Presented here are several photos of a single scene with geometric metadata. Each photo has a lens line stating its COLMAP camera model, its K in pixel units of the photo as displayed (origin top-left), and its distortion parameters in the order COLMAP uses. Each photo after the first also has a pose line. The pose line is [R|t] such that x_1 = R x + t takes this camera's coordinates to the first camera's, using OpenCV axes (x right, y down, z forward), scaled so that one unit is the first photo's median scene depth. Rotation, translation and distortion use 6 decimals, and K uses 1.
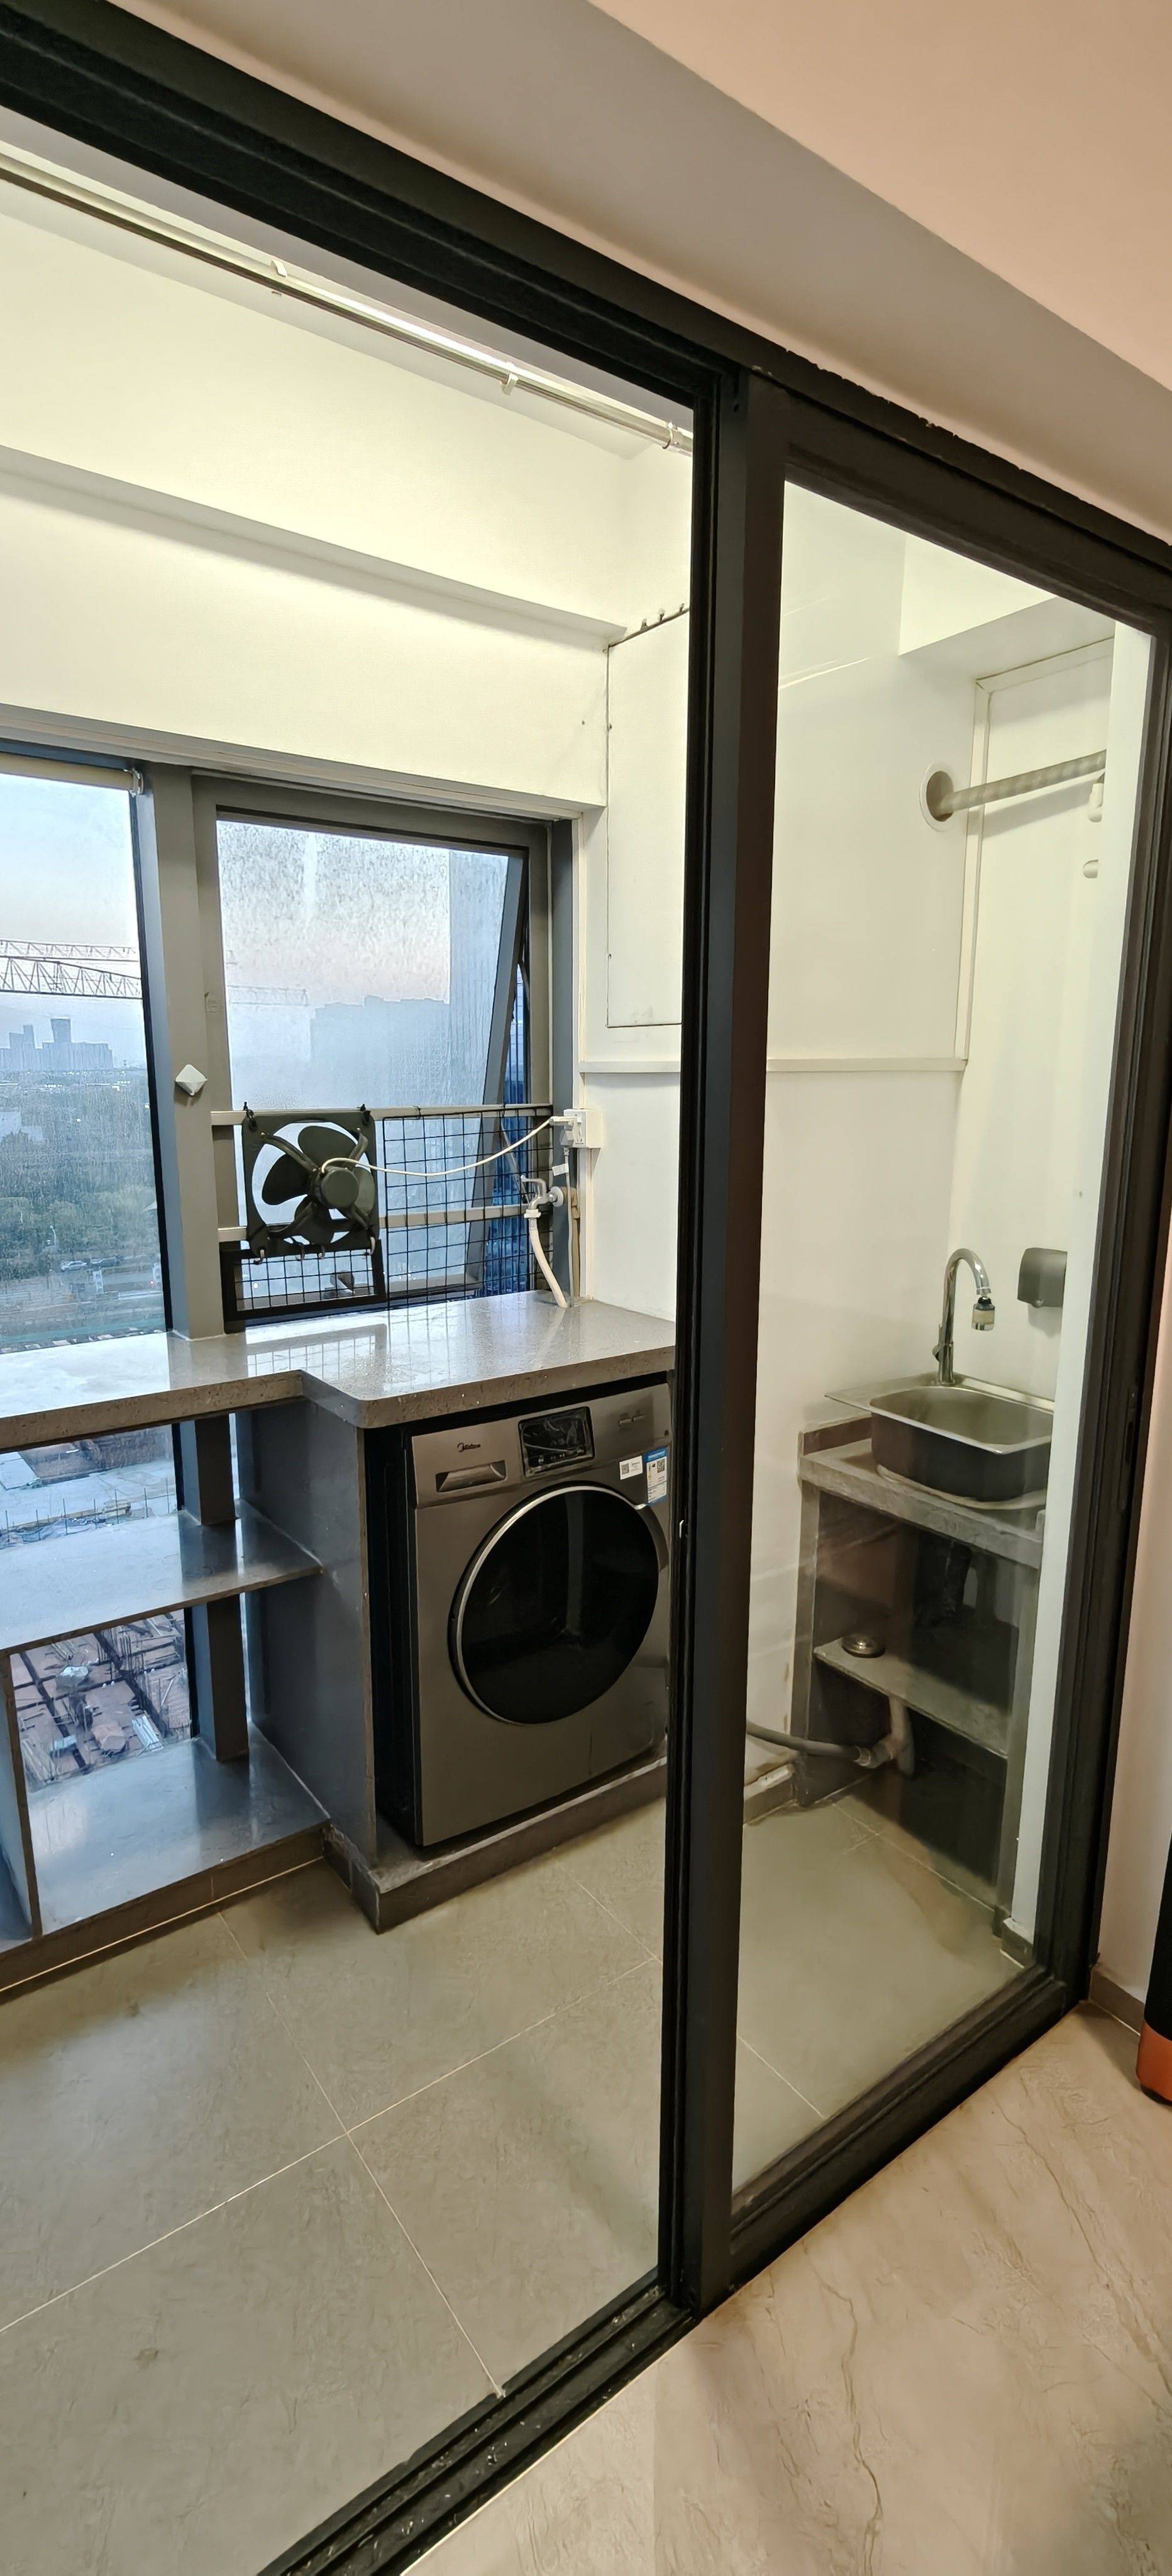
lens RADIAL K [[1159.1, 0, 586.0], [0, 1159.1, 1288.0], [0, 0, 1]] dist [0.000099, 0.000284]
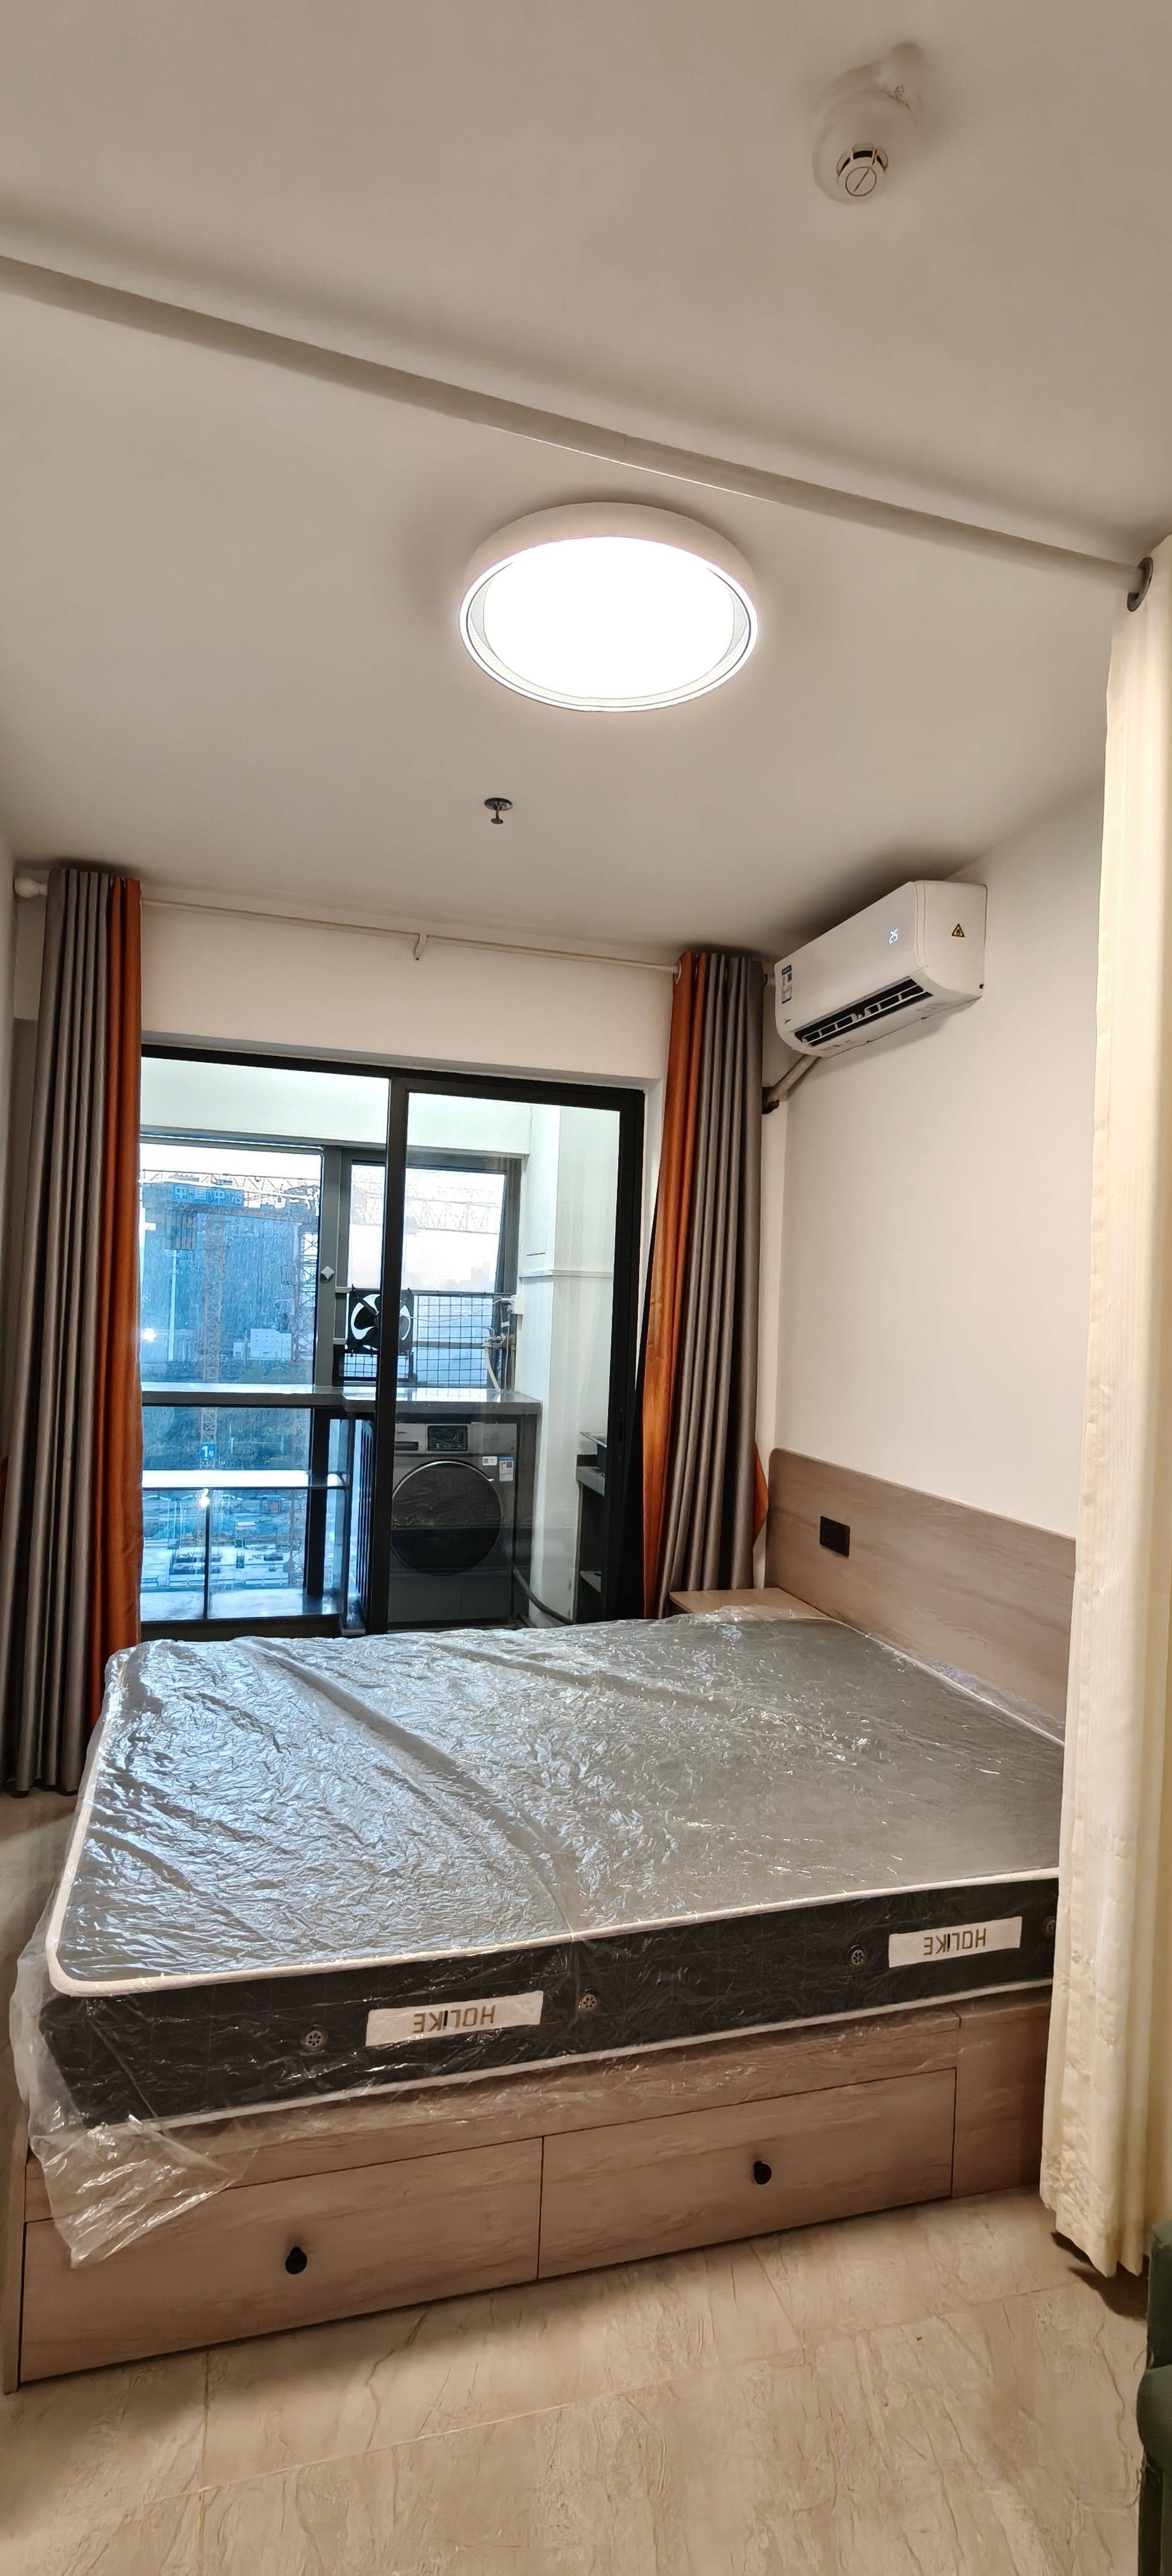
lens RADIAL K [[1159.1, 0, 586.0], [0, 1159.1, 1288.0], [0, 0, 1]] dist [0.000099, 0.000284]
pose [[0.932356, 0.028727, -0.360398, 0.934031], [-0.101168, 0.977746, -0.183790, 0.214522], [0.347098, 0.207818, 0.914513, -0.898797]]
